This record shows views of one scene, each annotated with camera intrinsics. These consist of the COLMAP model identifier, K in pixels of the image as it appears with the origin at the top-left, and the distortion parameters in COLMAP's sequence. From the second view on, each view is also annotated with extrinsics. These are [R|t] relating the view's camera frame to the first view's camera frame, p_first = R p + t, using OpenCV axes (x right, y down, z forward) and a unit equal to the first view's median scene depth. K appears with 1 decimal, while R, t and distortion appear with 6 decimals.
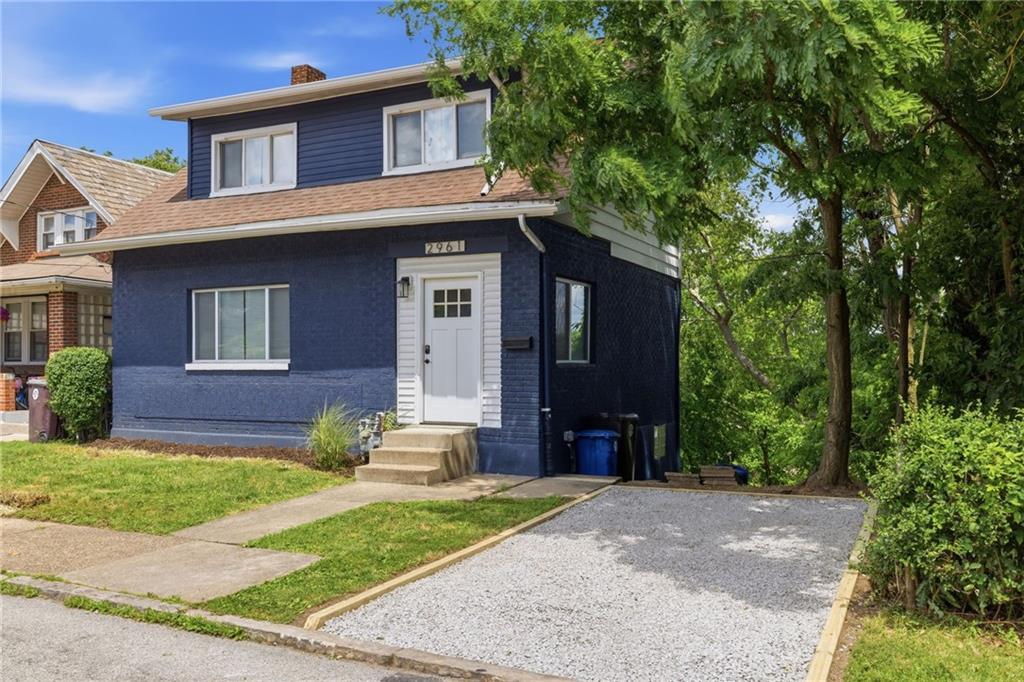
lens RADIAL K [[839.8, 0, 511.4], [0, 839.8, 349.6], [0, 0, 1]] dist [-0.002388, 0.002417]
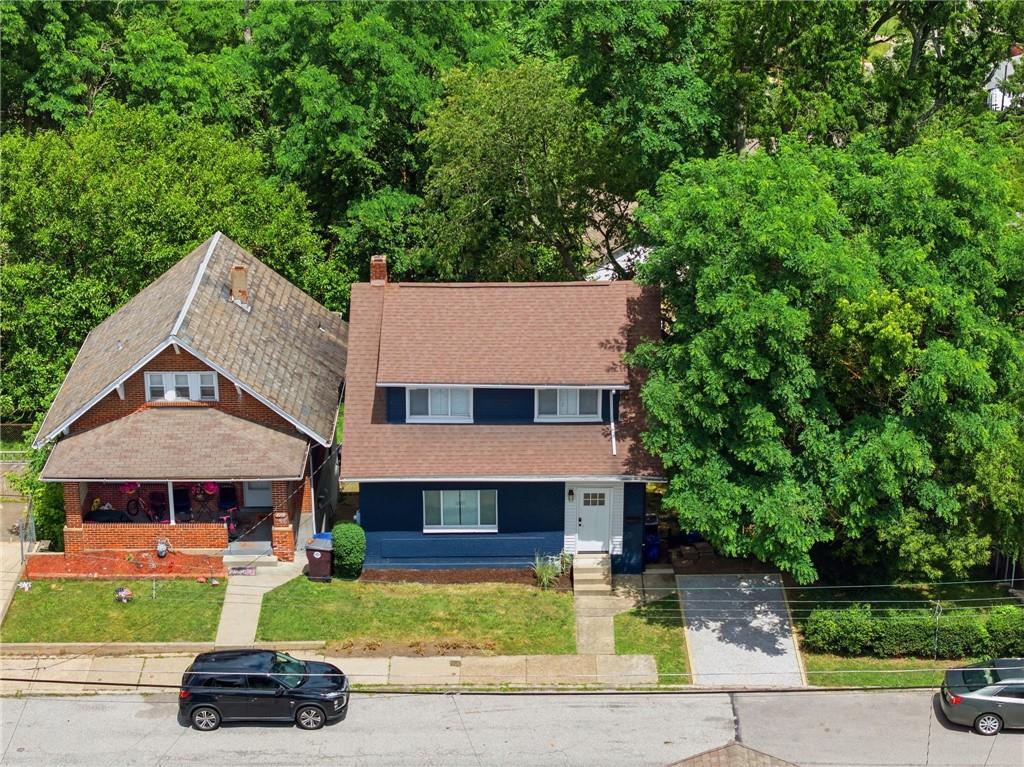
lens RADIAL K [[1985.9, 0, 510.6], [0, 1985.9, 382.2], [0, 0, 1]] dist [-0.032072, 0.000000]
pose [[0.890017, -0.167326, 0.424112, -2.223538], [-0.015804, 0.918339, 0.395480, -2.195877], [-0.455653, -0.358687, 0.814693, -2.703403]]
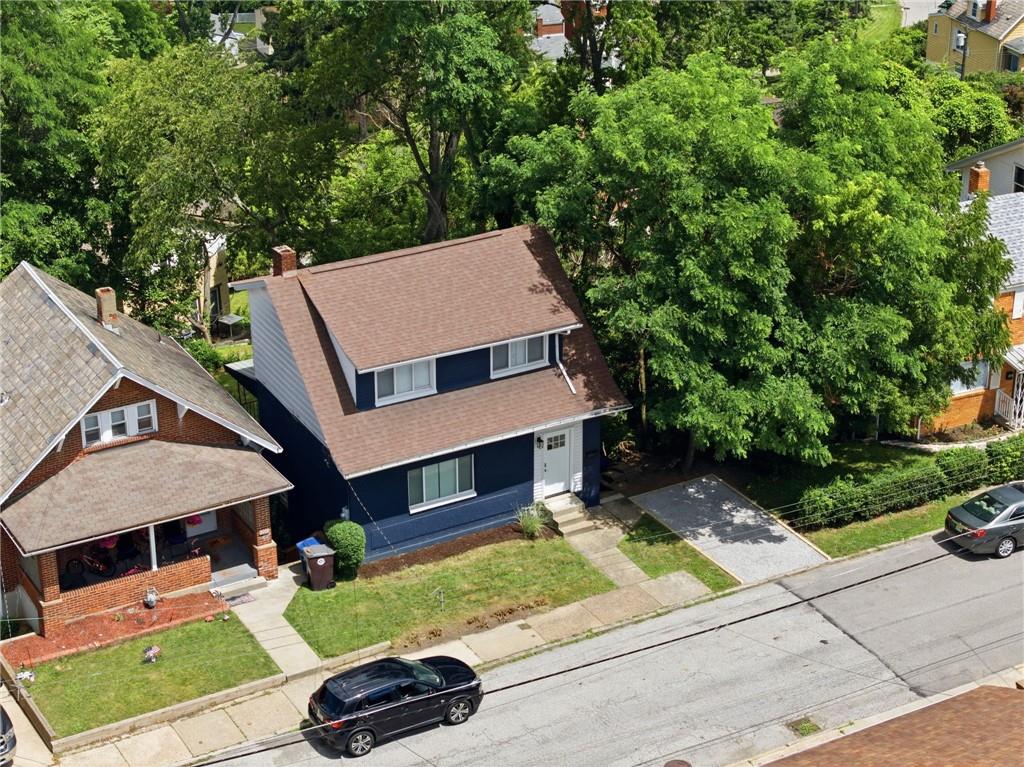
lens RADIAL K [[1985.9, 0, 513.8], [0, 1985.9, 382.2], [0, 0, 1]] dist [-0.032072, 0.000000]
pose [[0.560837, -0.332793, 0.758097, -3.740016], [-0.004611, 0.914388, 0.404813, -2.142718], [-0.827914, -0.230529, 0.511288, -1.360994]]
